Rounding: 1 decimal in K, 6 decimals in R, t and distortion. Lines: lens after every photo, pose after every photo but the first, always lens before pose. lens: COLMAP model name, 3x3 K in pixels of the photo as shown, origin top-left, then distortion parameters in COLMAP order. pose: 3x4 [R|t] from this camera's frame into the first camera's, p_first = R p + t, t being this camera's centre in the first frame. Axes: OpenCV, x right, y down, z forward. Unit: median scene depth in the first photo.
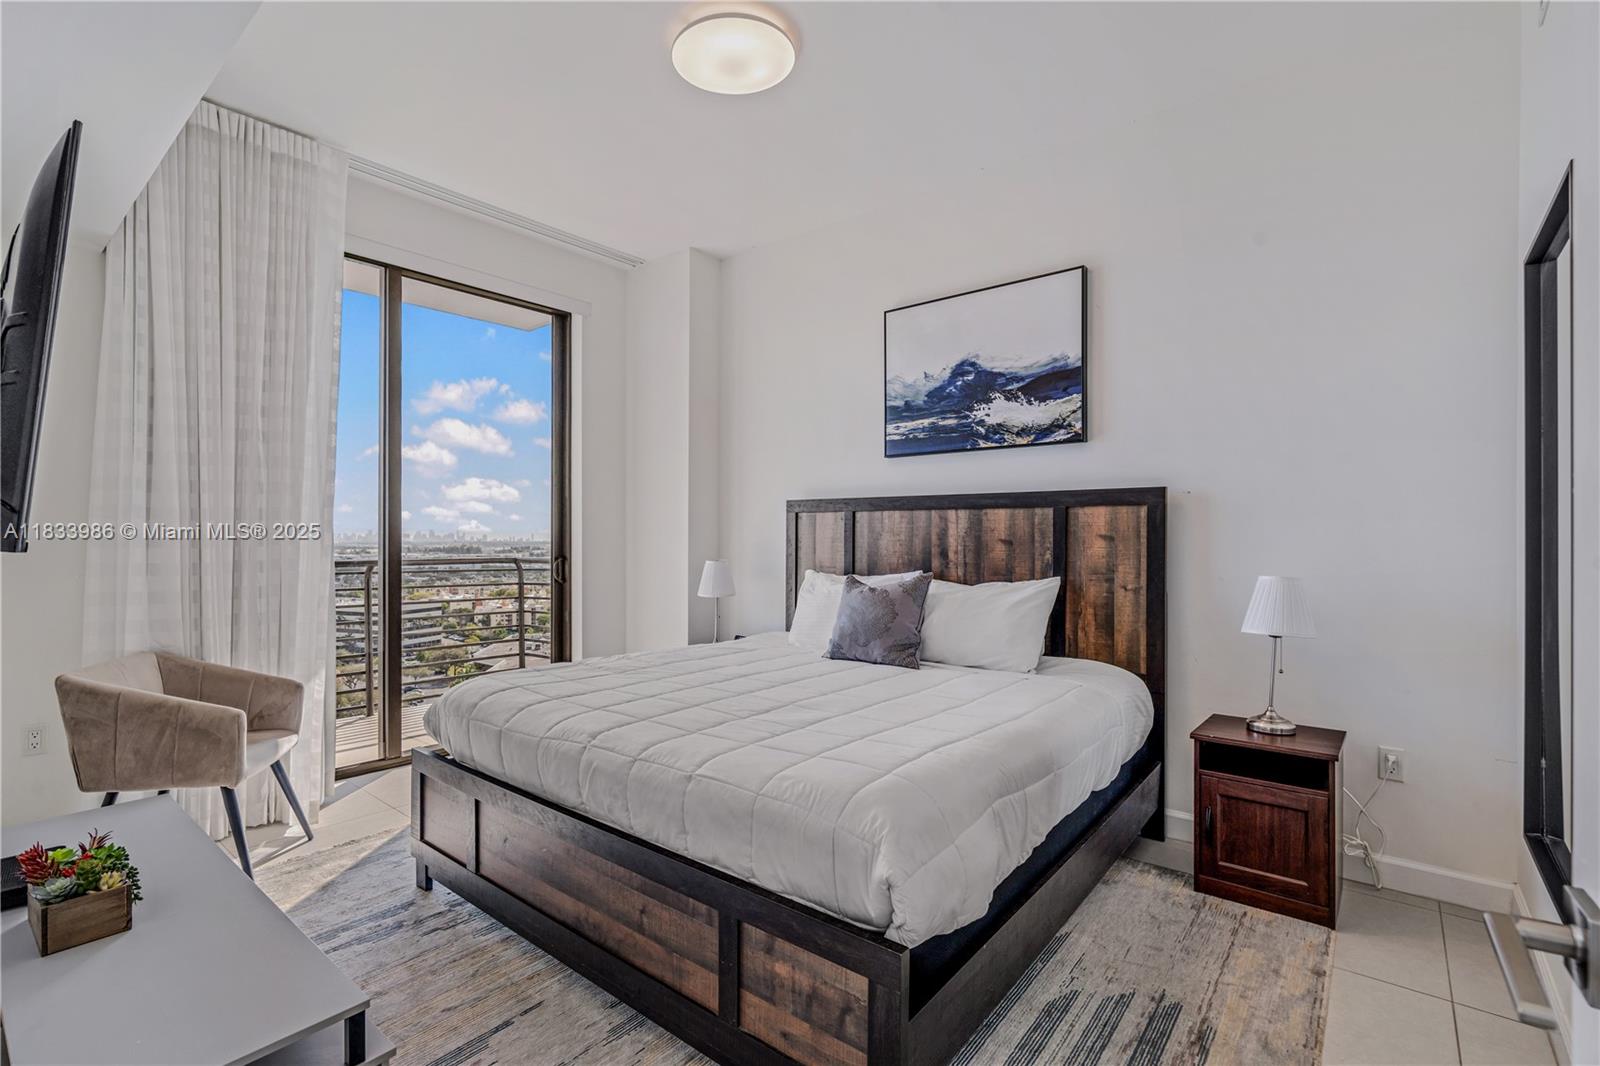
lens RADIAL K [[721.1, 0, 799.8], [0, 721.1, 530.2], [0, 0, 1]] dist [-0.000770, 0.000464]
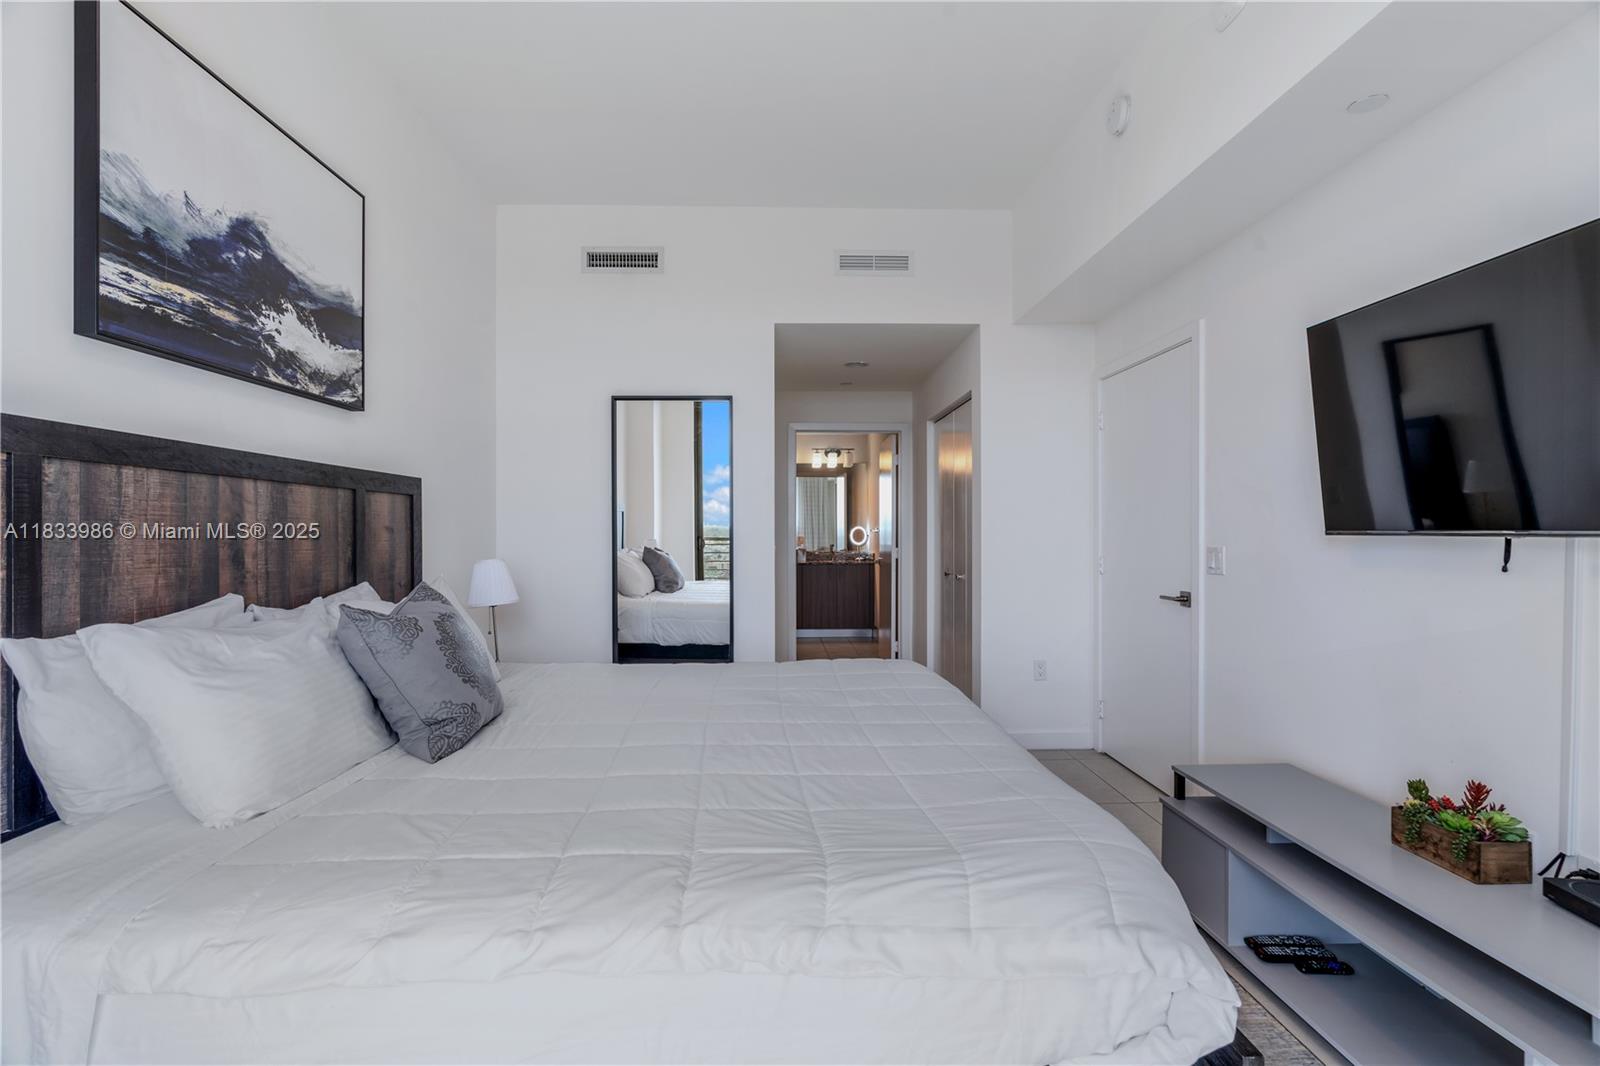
lens RADIAL K [[731.9, 0, 794.8], [0, 731.9, 524.6], [0, 0, 1]] dist [-0.002707, 0.001111]
pose [[-0.658620, 0.007294, 0.752441, -0.499495], [-0.002972, 0.999920, -0.012295, 0.012389], [-0.752470, -0.010333, -0.658545, 1.070587]]
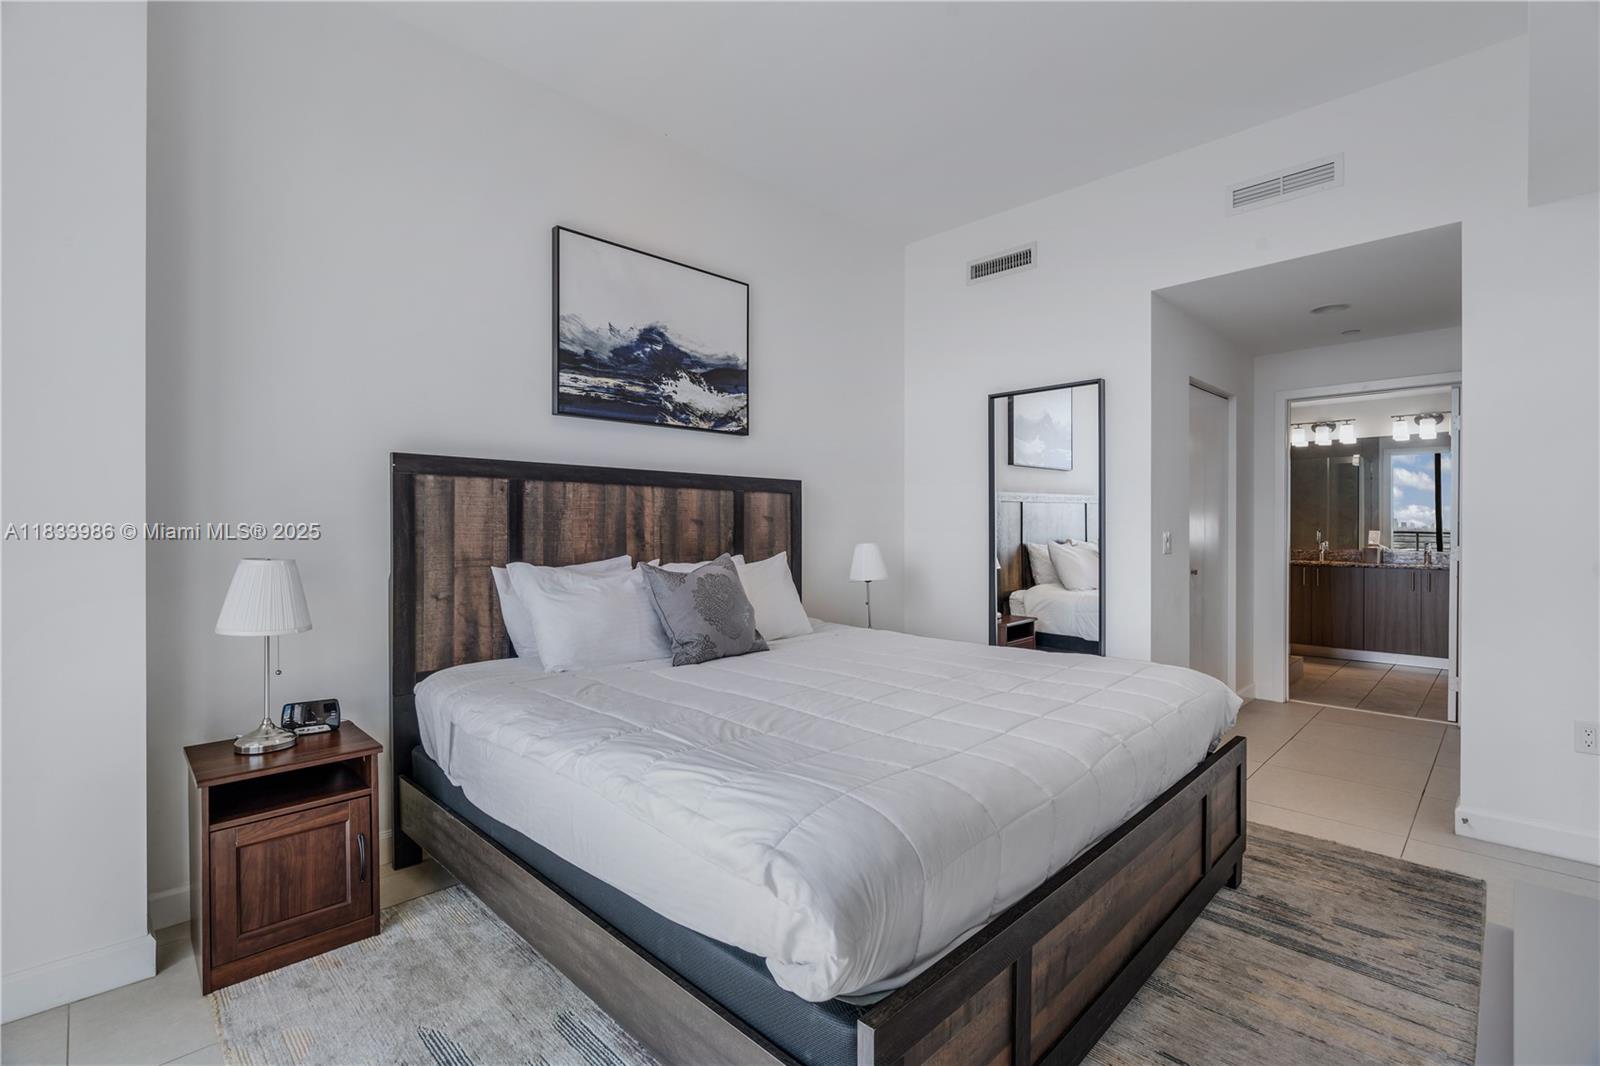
lens RADIAL K [[731.9, 0, 794.8], [0, 731.9, 524.6], [0, 0, 1]] dist [-0.002707, 0.001111]
pose [[0.106422, 0.003352, 0.994315, -0.702174], [-0.007968, 0.999965, -0.002519, 0.020781], [-0.994289, -0.007655, 0.106445, 0.726770]]
